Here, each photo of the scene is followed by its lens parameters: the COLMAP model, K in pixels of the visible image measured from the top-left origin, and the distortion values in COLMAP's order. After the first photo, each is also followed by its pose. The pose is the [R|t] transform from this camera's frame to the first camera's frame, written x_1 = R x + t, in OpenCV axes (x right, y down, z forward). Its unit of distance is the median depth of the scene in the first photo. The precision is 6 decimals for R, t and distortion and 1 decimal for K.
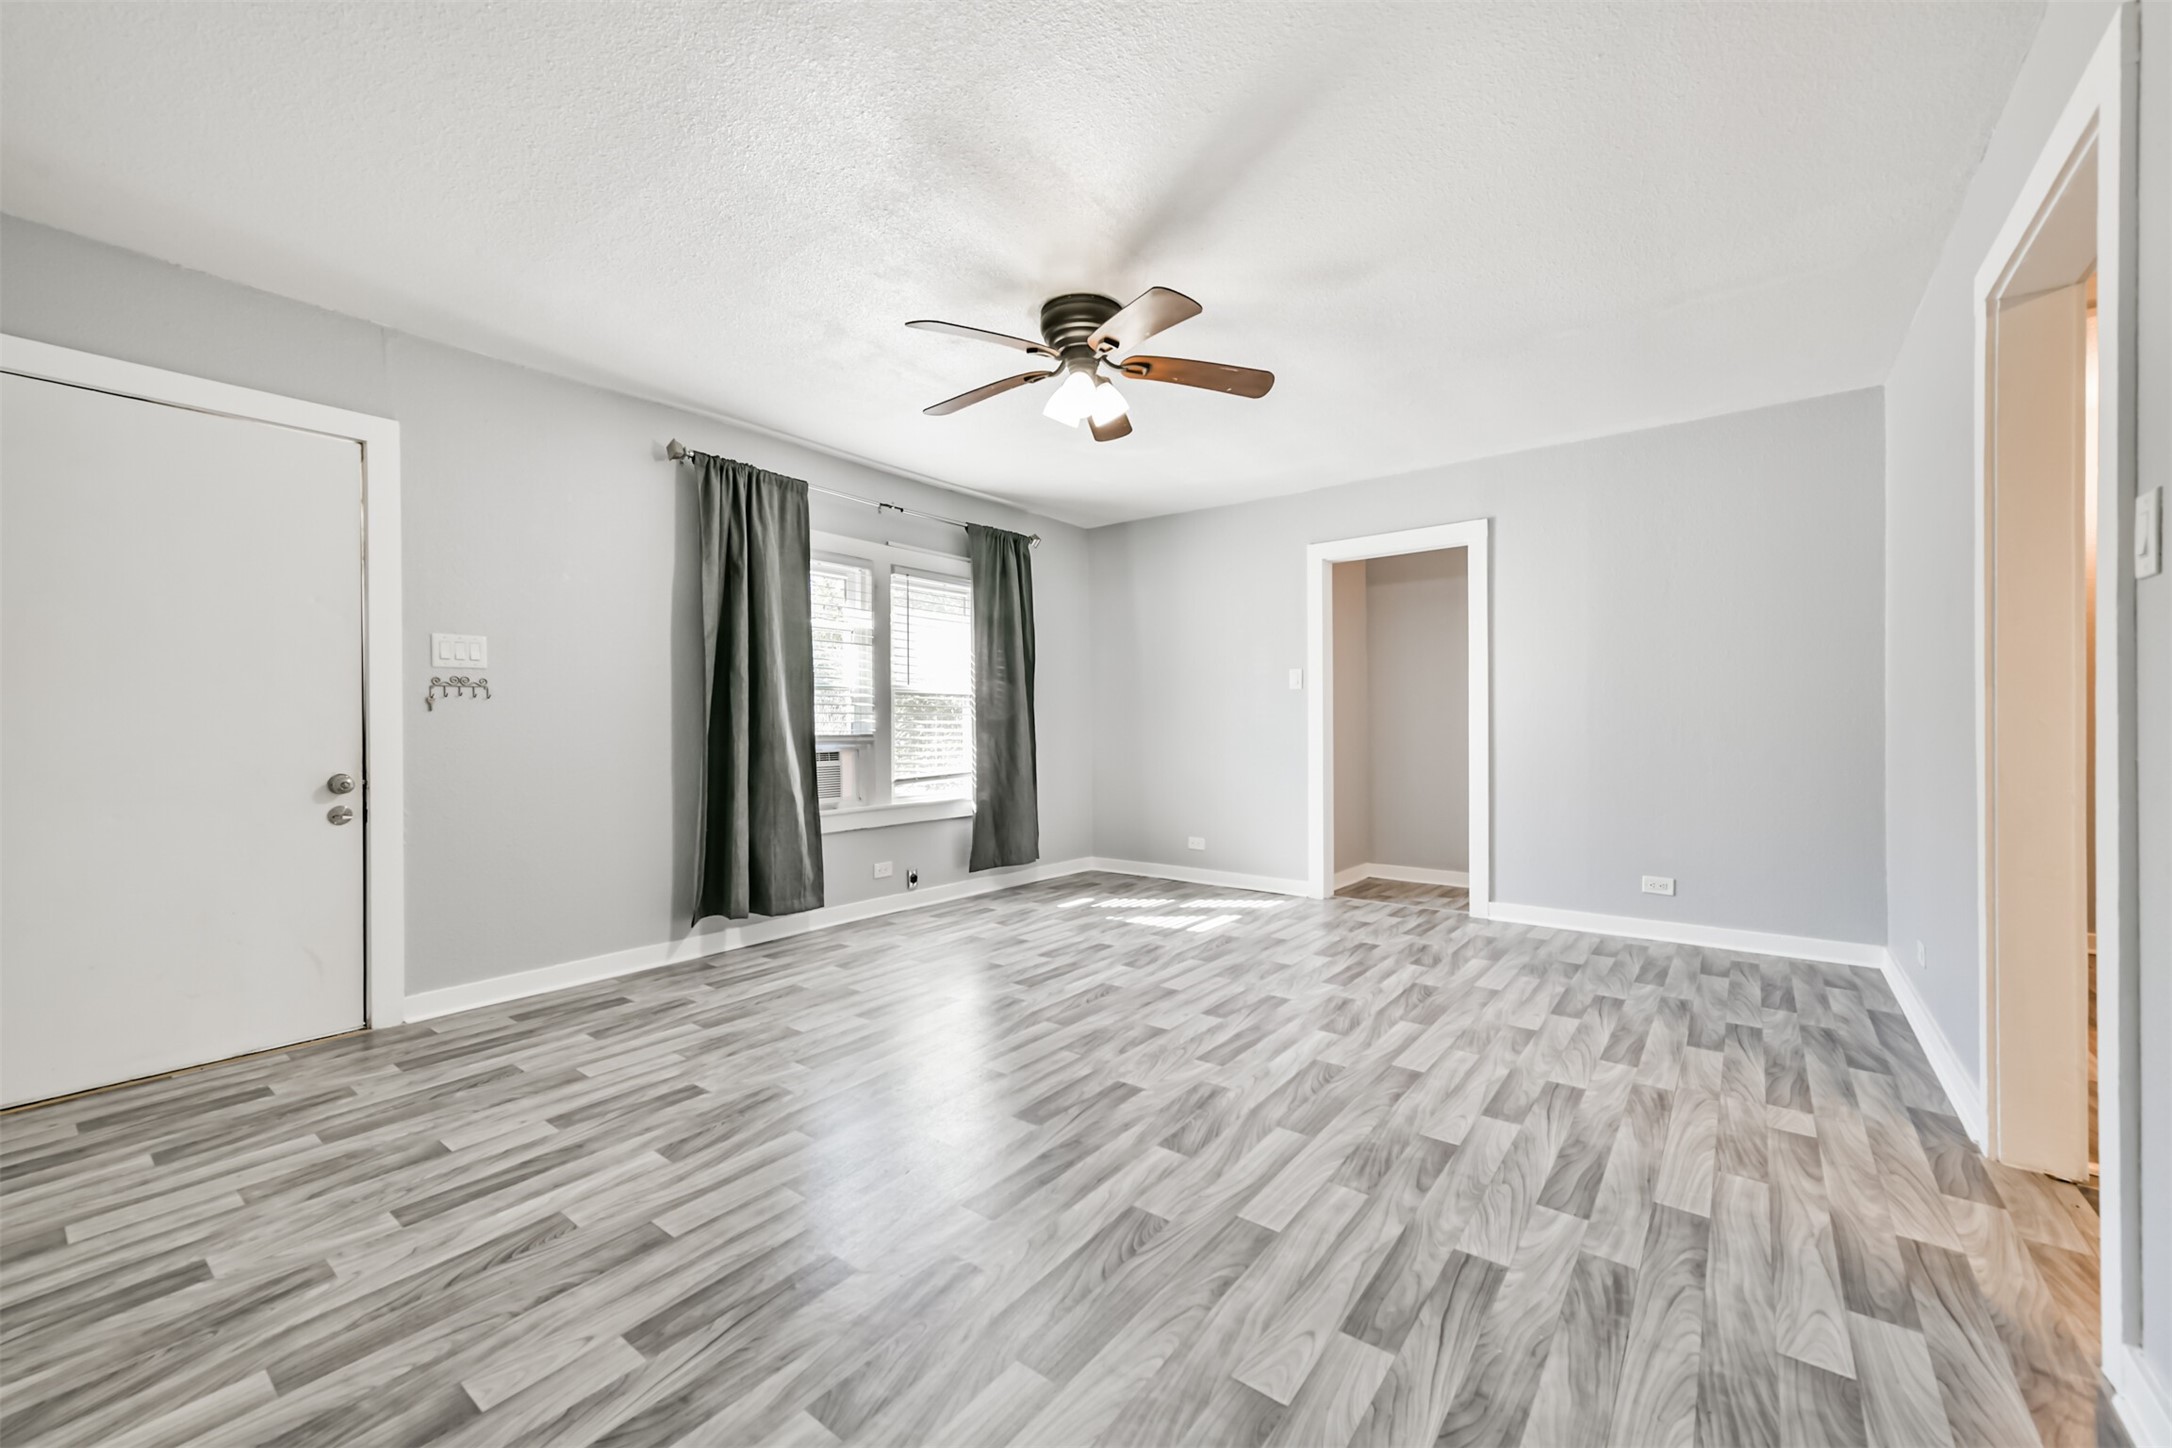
lens RADIAL K [[844.0, 0, 1096.1], [0, 844.0, 752.6], [0, 0, 1]] dist [0.005988, 0.000427]
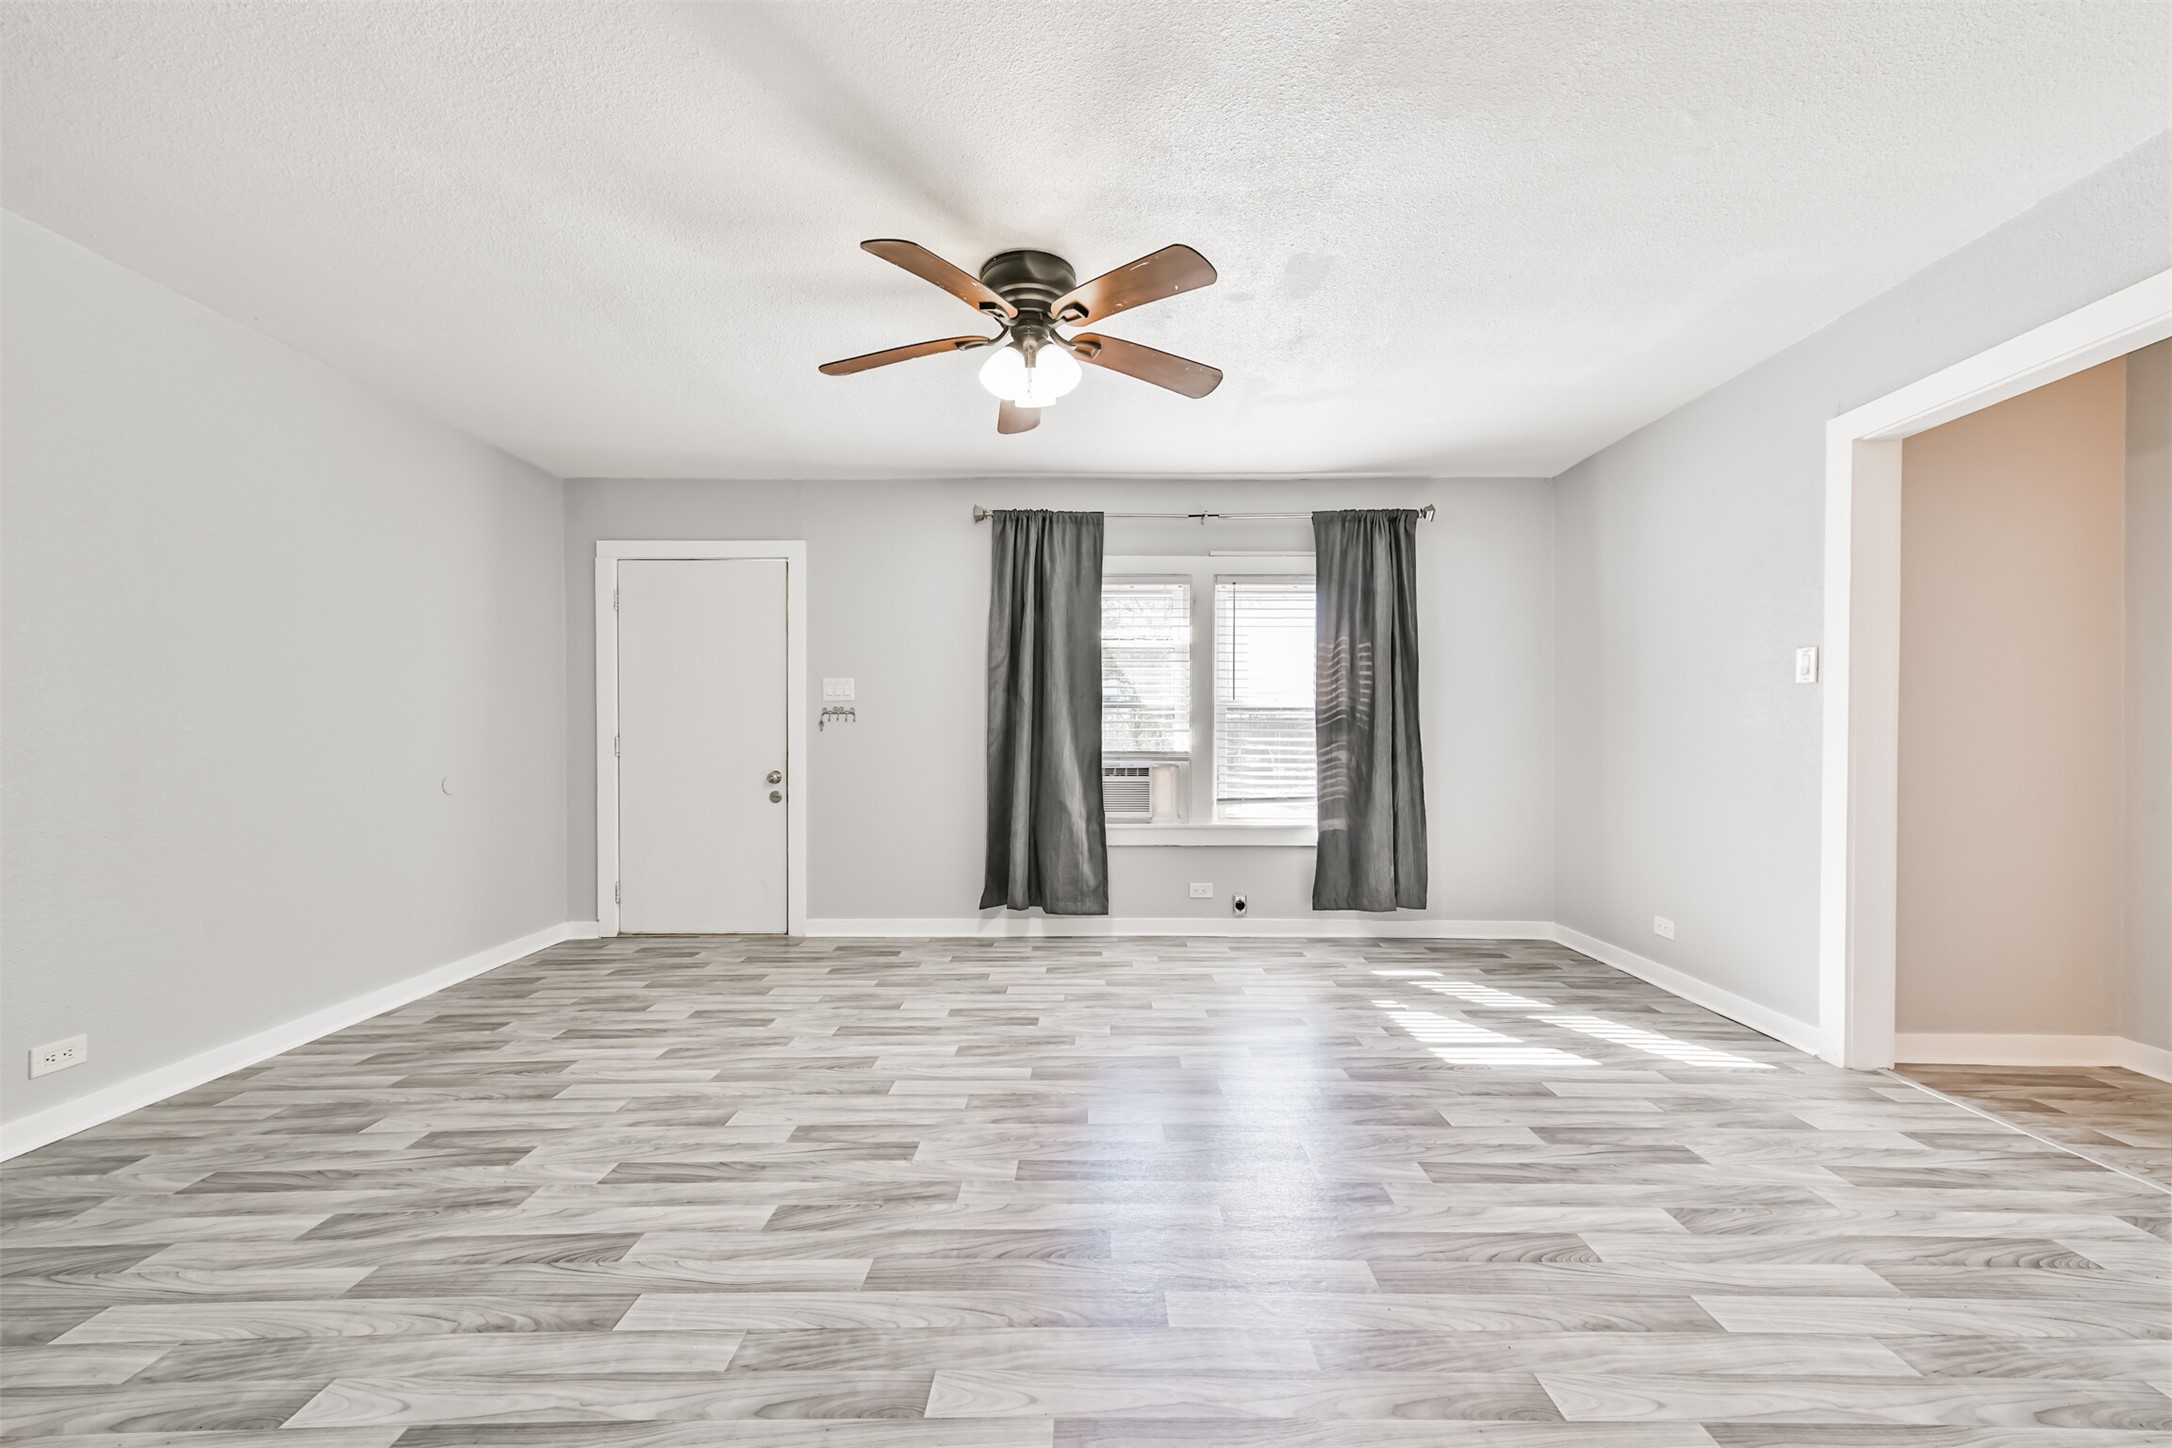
lens RADIAL K [[840.3, 0, 1102.0], [0, 840.3, 763.5], [0, 0, 1]] dist [0.009268, 0.000115]
pose [[0.609231, 0.028733, -0.792472, 0.525993], [-0.029783, 0.999467, 0.013341, -0.020119], [0.792433, 0.015474, 0.609762, 0.375348]]
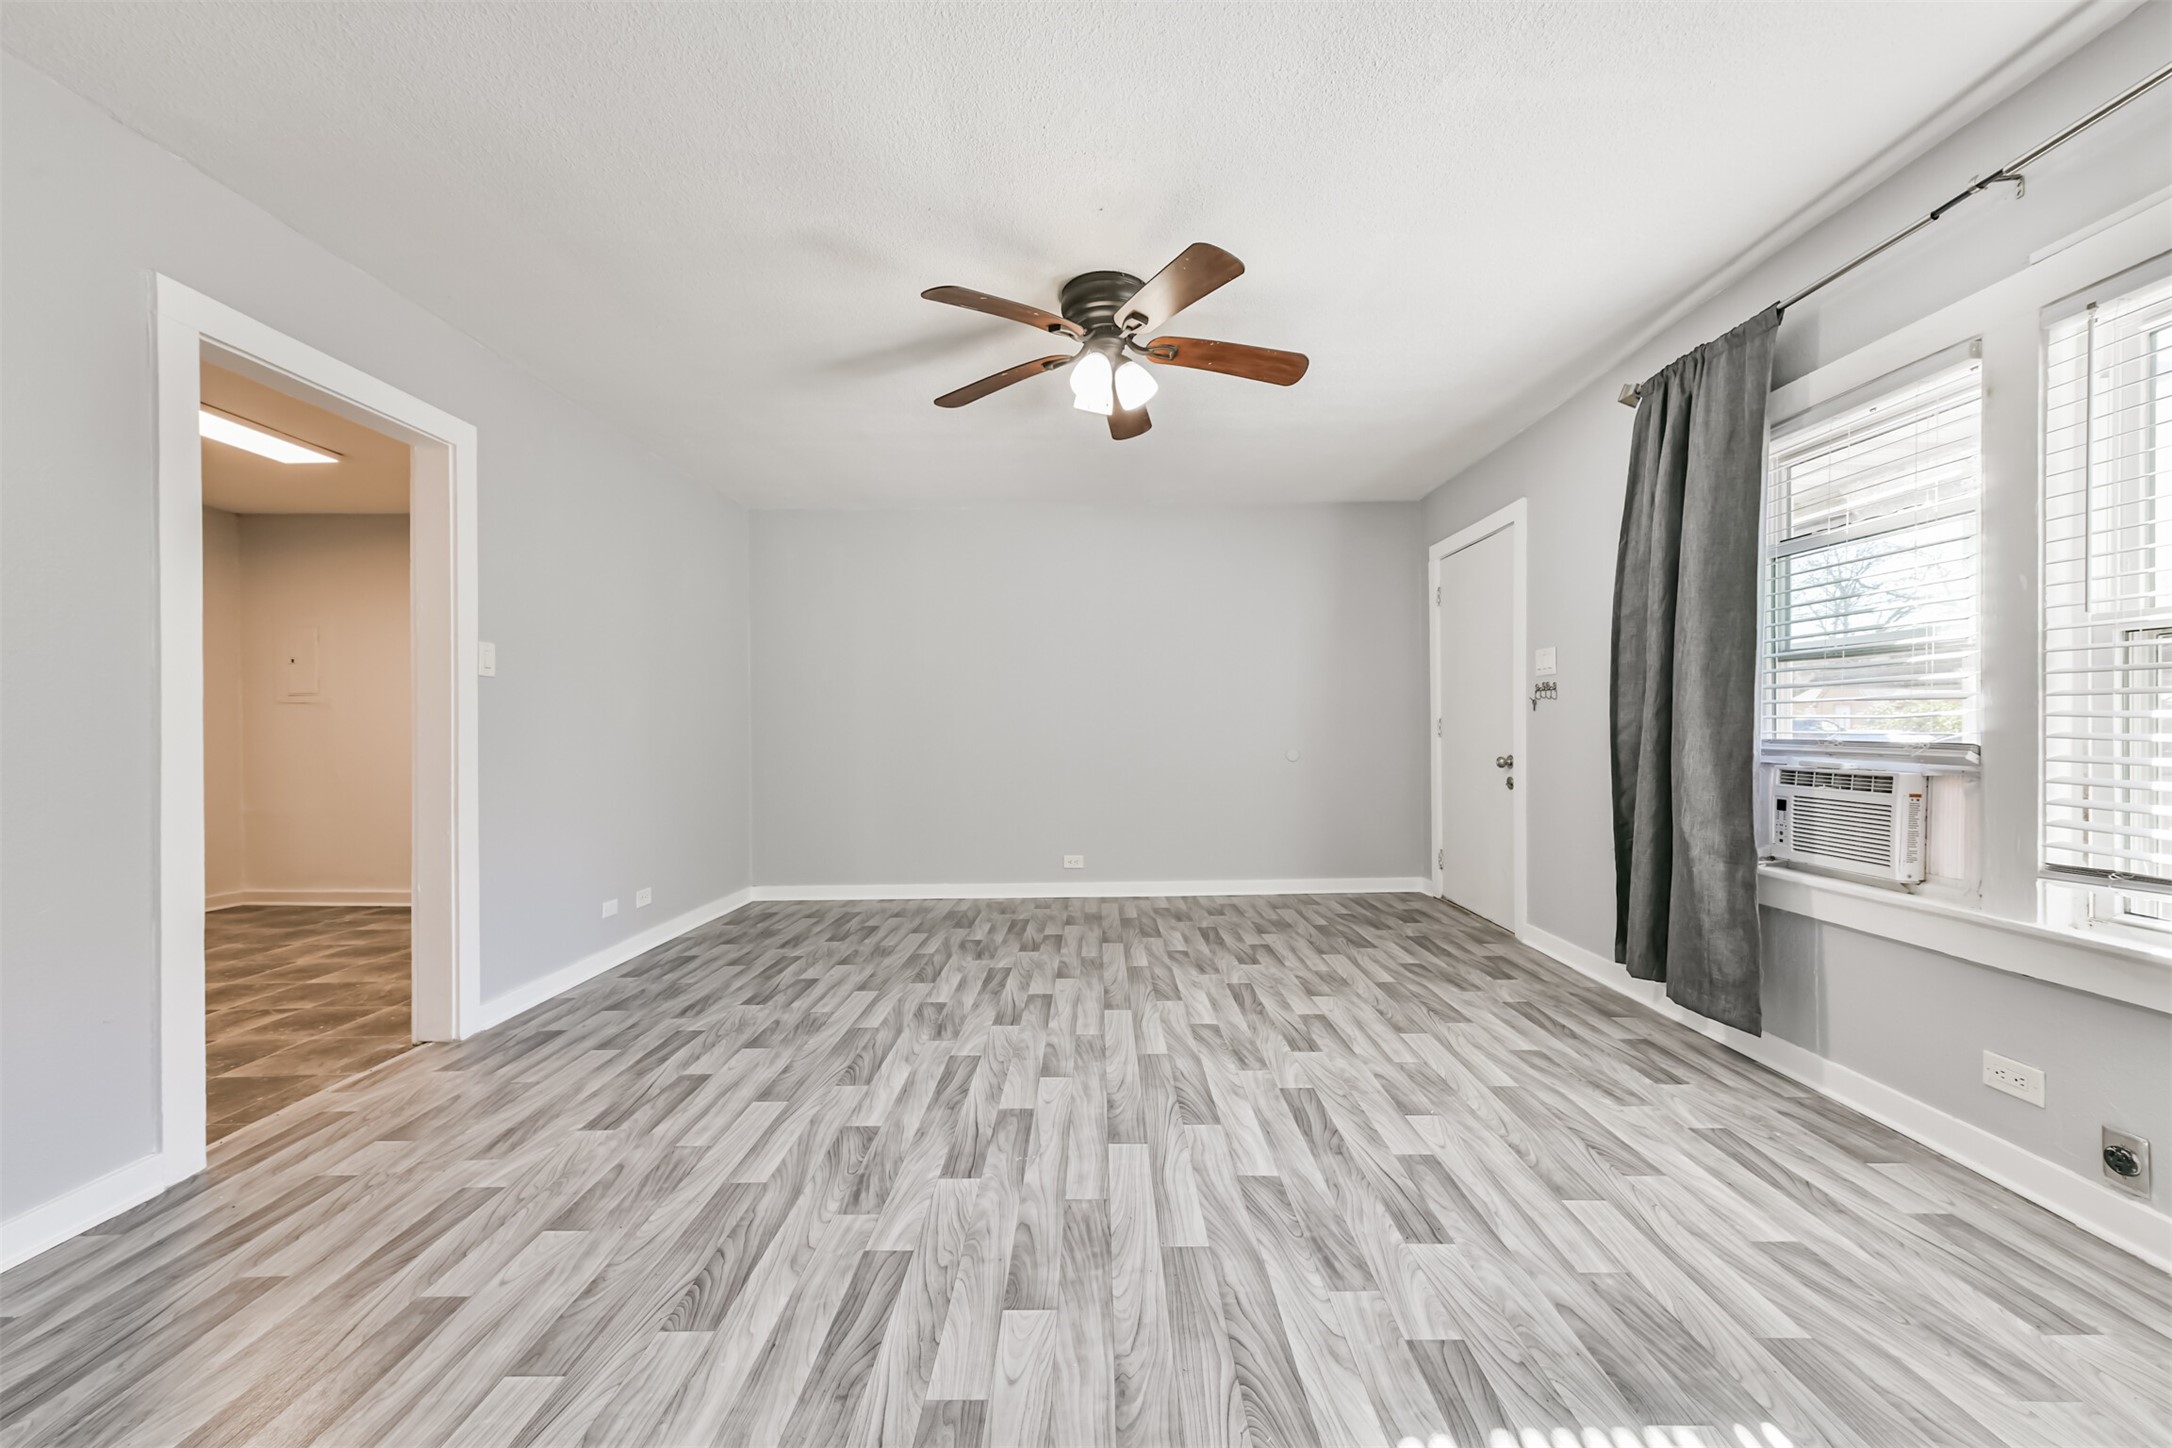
lens RADIAL K [[859.8, 0, 1092.2], [0, 859.8, 729.7], [0, 0, 1]] dist [0.003070, 0.000261]
pose [[-0.802502, 0.015364, -0.596452, 0.415211], [-0.007487, 0.999330, 0.035816, -0.047736], [0.596602, 0.033208, -0.801850, 1.264134]]
